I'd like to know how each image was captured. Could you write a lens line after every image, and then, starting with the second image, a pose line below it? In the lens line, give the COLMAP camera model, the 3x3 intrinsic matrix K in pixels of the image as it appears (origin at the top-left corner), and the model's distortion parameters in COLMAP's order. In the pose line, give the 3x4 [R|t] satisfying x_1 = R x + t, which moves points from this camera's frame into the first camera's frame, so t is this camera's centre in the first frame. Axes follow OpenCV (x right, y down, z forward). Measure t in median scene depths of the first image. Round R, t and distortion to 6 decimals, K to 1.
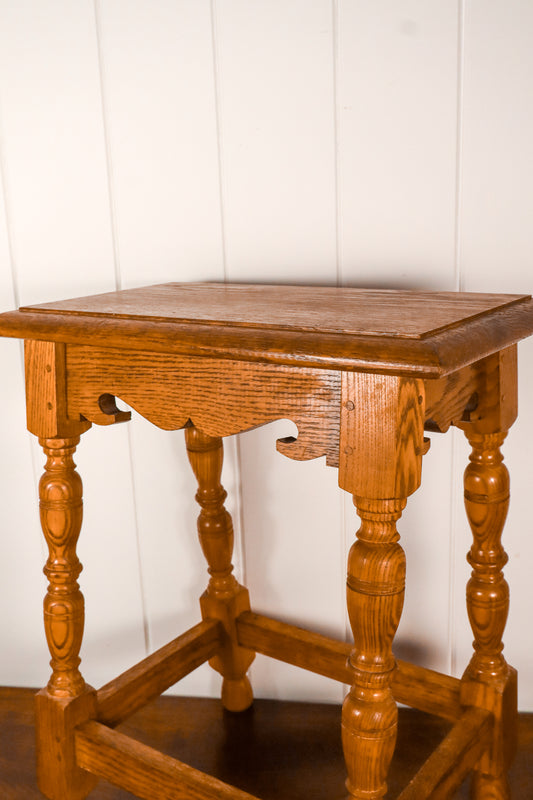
lens RADIAL K [[871.8, 0, 267.8], [0, 871.8, 400.3], [0, 0, 1]] dist [0.010150, 0.000000]
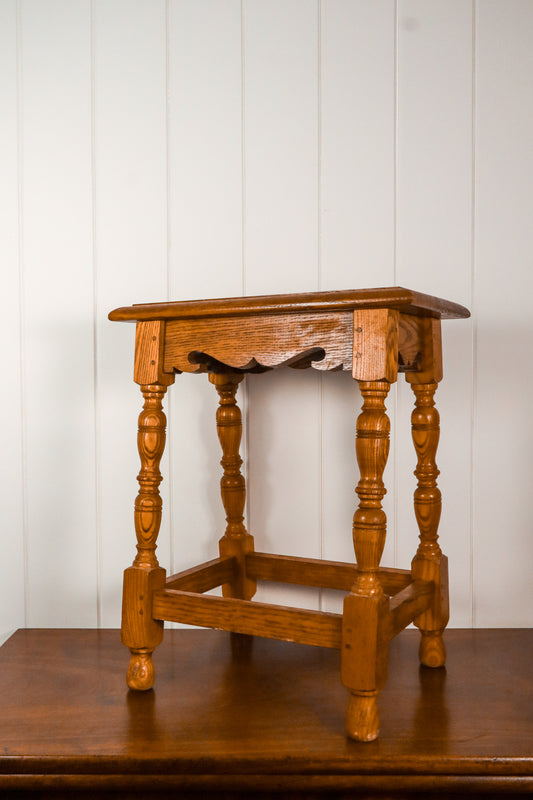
lens RADIAL K [[871.8, 0, 265.4], [0, 871.8, 400.1], [0, 0, 1]] dist [0.010150, 0.000000]
pose [[0.991383, 0.029787, 0.127567, -0.239182], [0.000450, 0.973026, -0.230694, 0.417454], [-0.130998, 0.228763, 0.964628, -0.499988]]
